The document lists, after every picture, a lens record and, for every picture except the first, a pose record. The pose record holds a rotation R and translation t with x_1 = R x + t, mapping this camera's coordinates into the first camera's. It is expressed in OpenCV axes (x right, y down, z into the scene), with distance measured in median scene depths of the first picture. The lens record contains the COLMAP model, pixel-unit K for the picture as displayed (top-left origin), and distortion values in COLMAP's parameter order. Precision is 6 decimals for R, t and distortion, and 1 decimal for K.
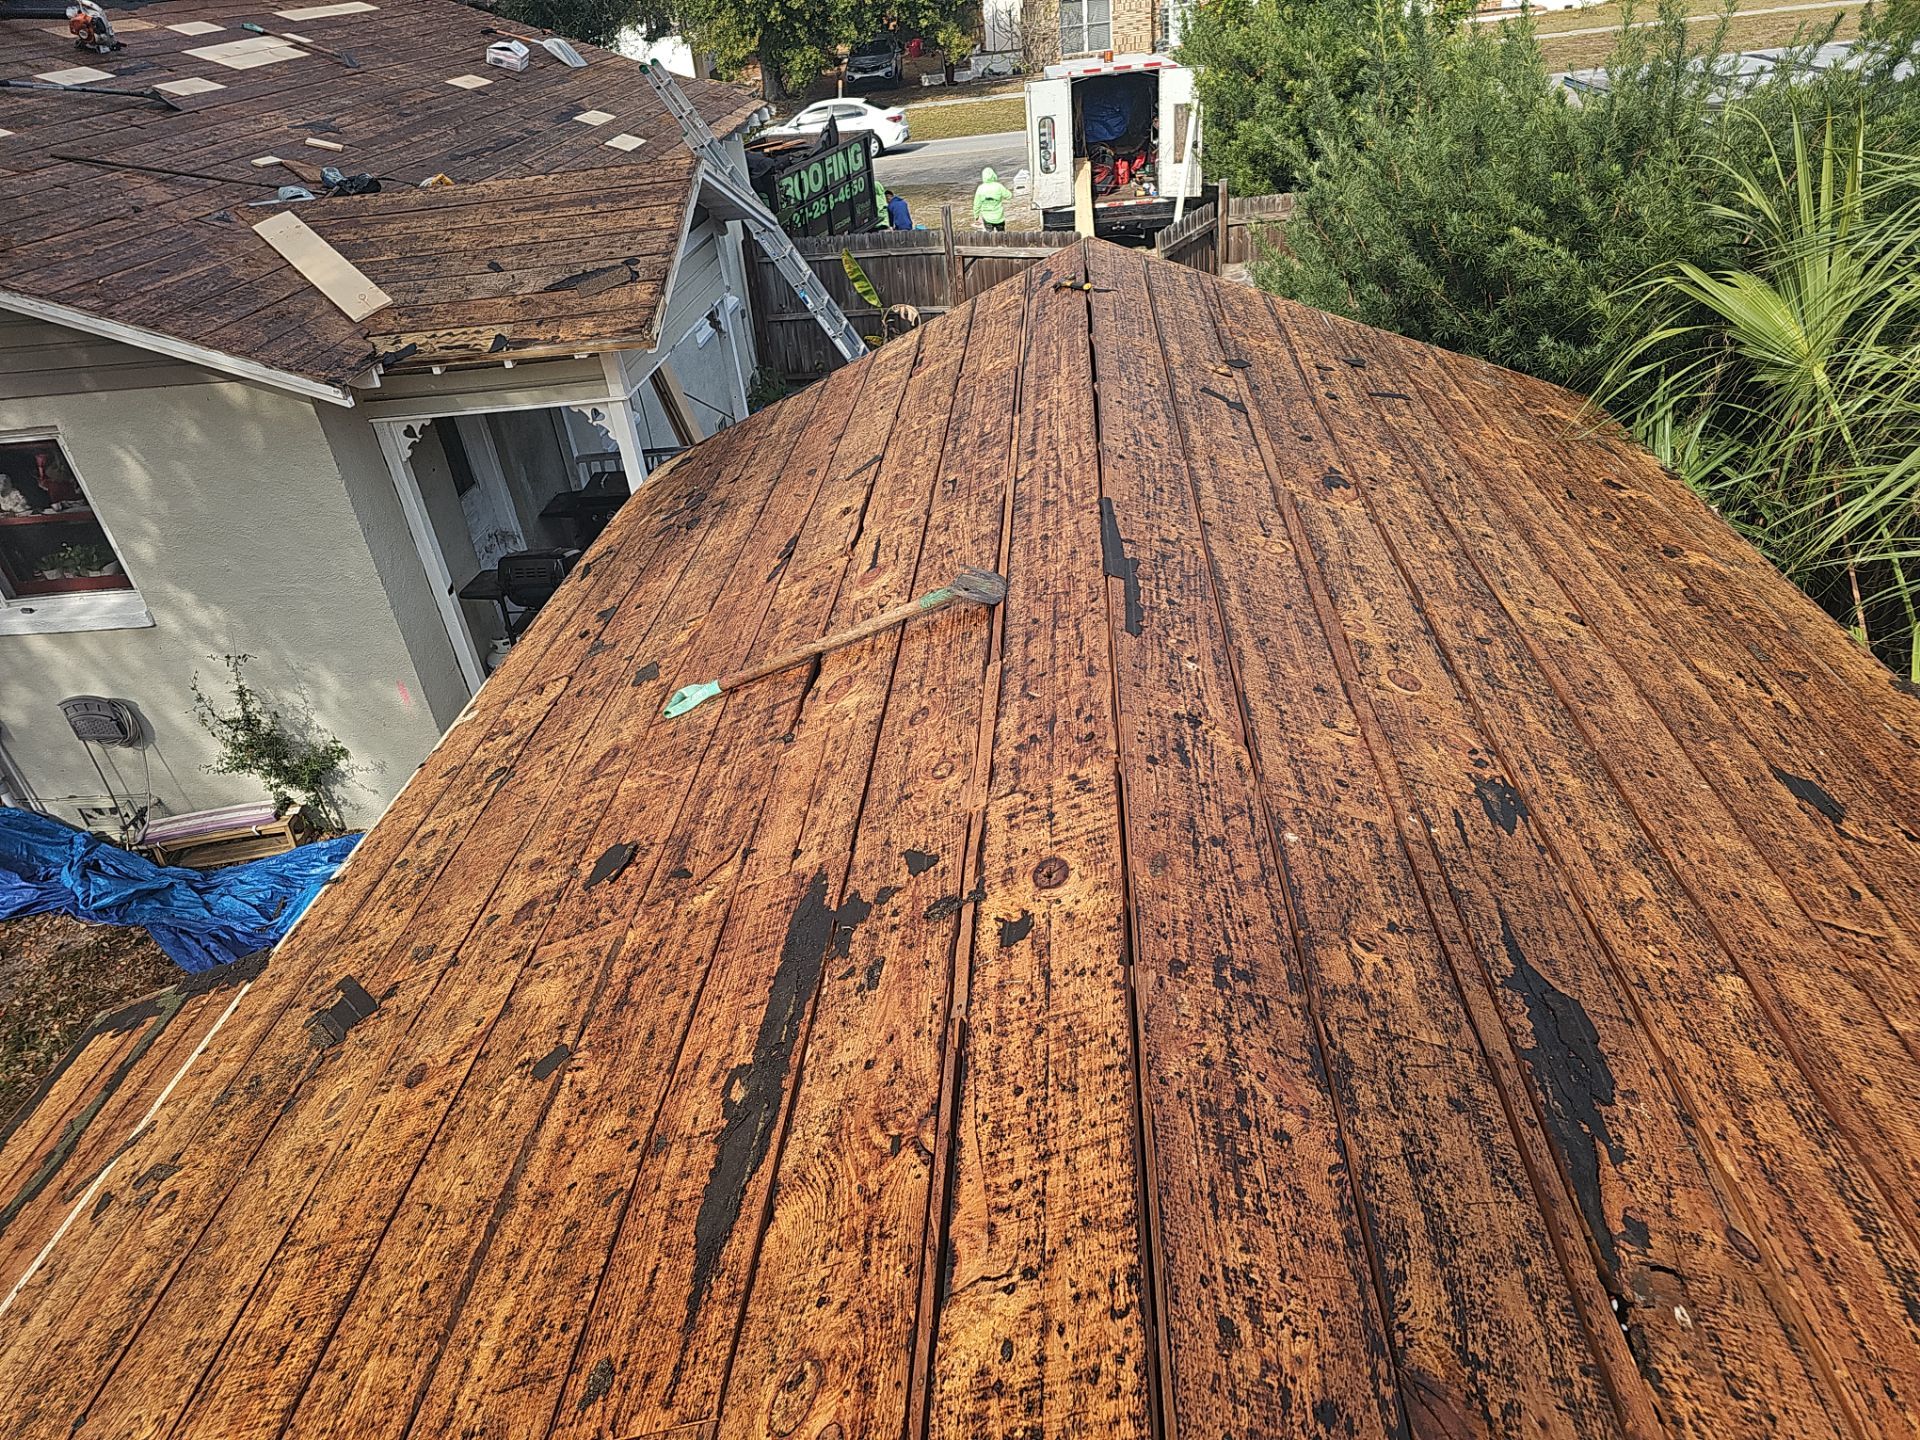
lens RADIAL K [[1249.0, 0, 960.0], [0, 1249.0, 720.0], [0, 0, 1]] dist [0.003672, -0.000001]
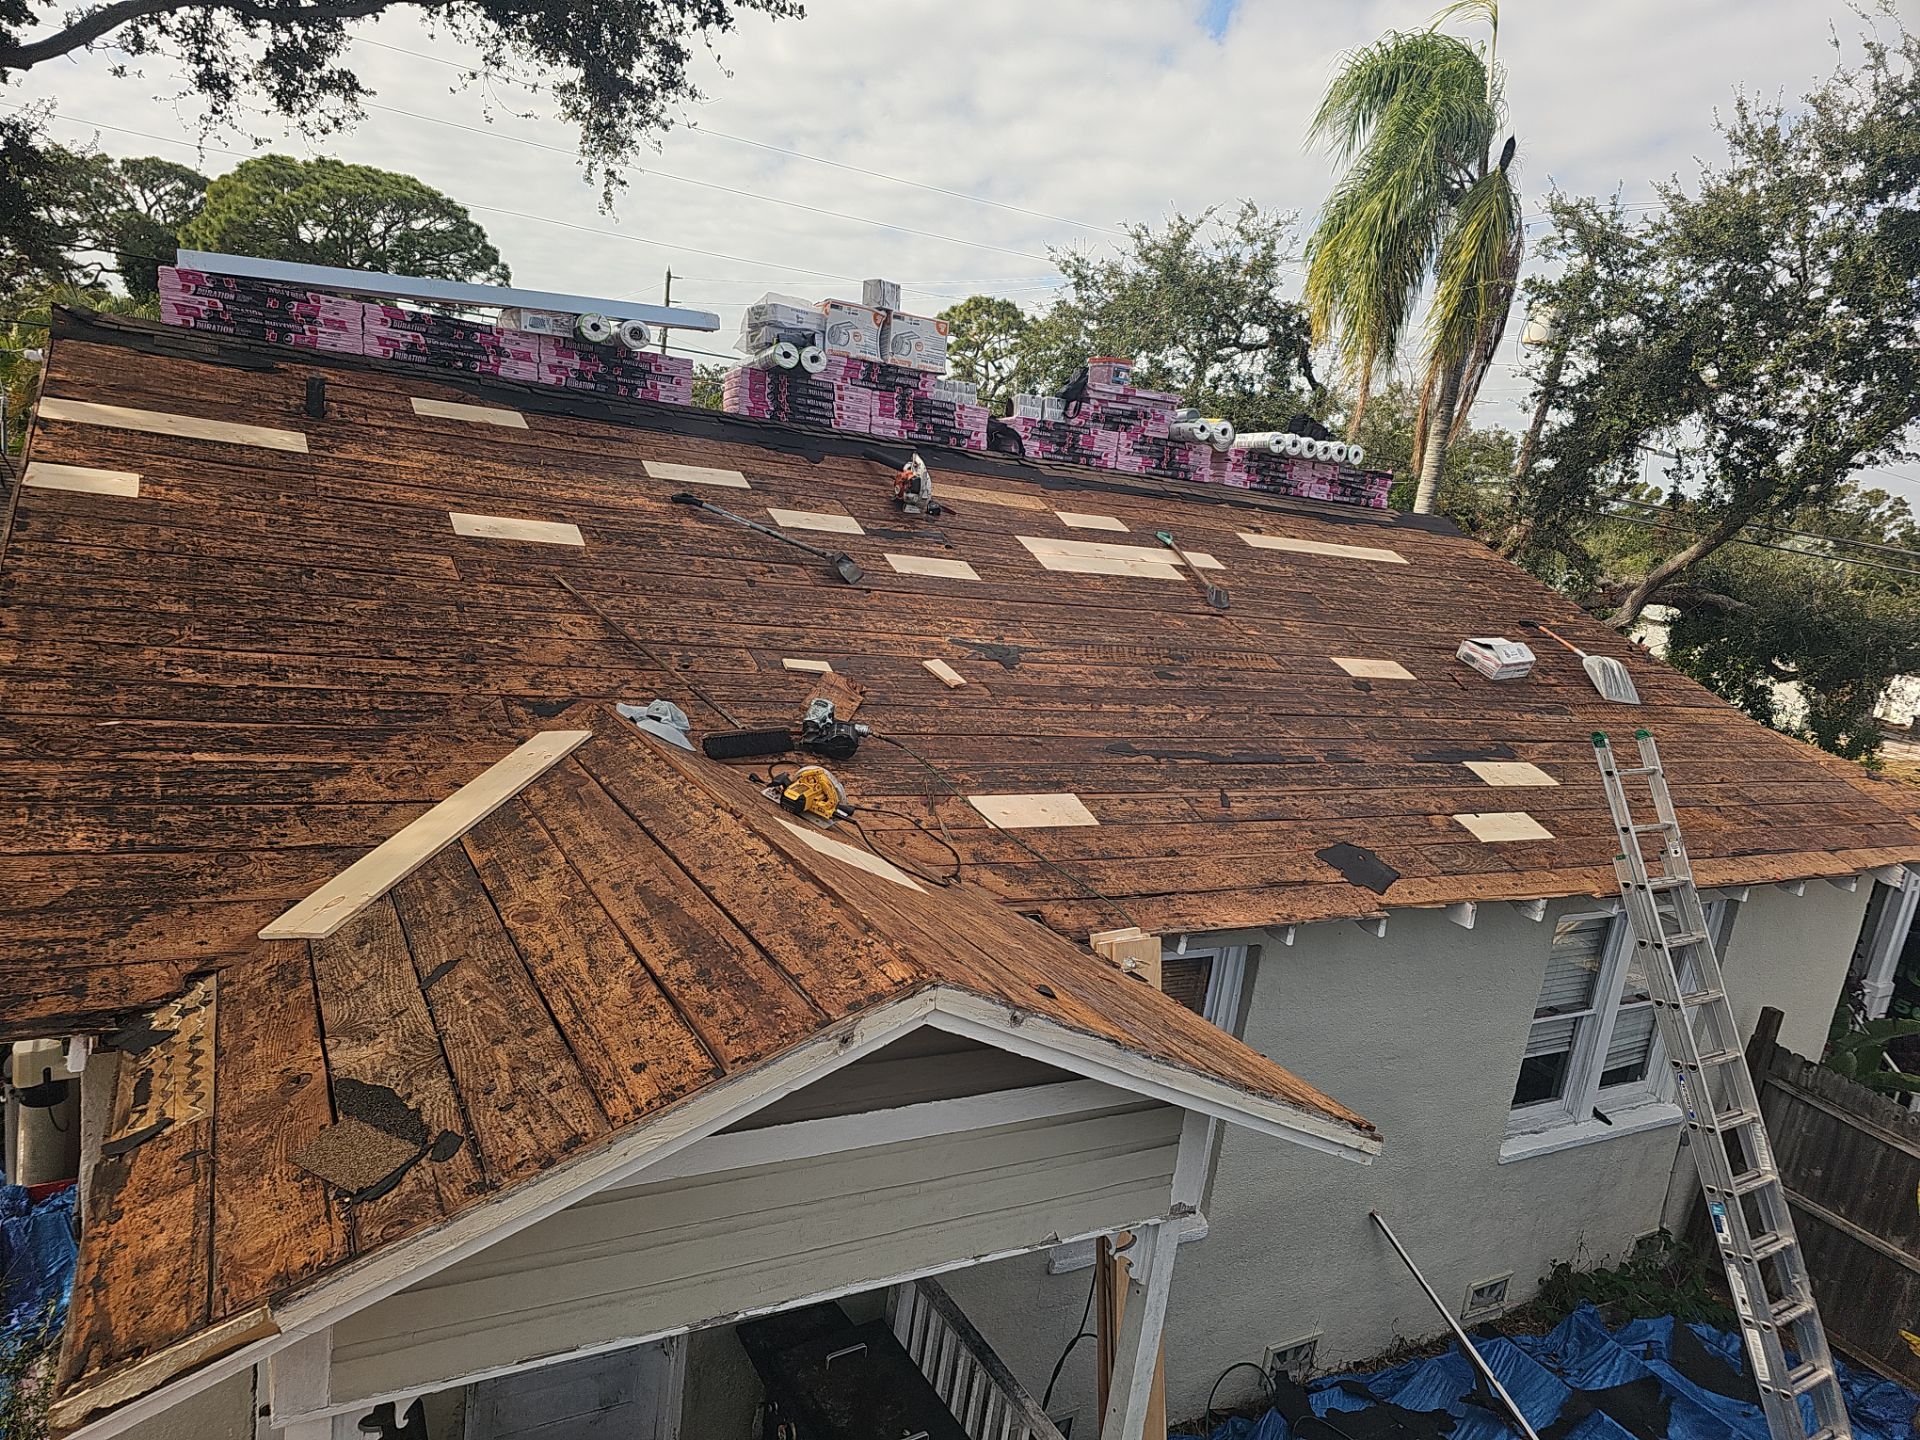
lens RADIAL K [[1249.0, 0, 960.0], [0, 1249.0, 720.0], [0, 0, 1]] dist [0.003672, -0.000001]
pose [[0.537346, 0.324627, -0.778381, 0.045348], [-0.597220, 0.798136, -0.079417, -0.364149], [0.595473, 0.507539, 0.622749, 0.548411]]
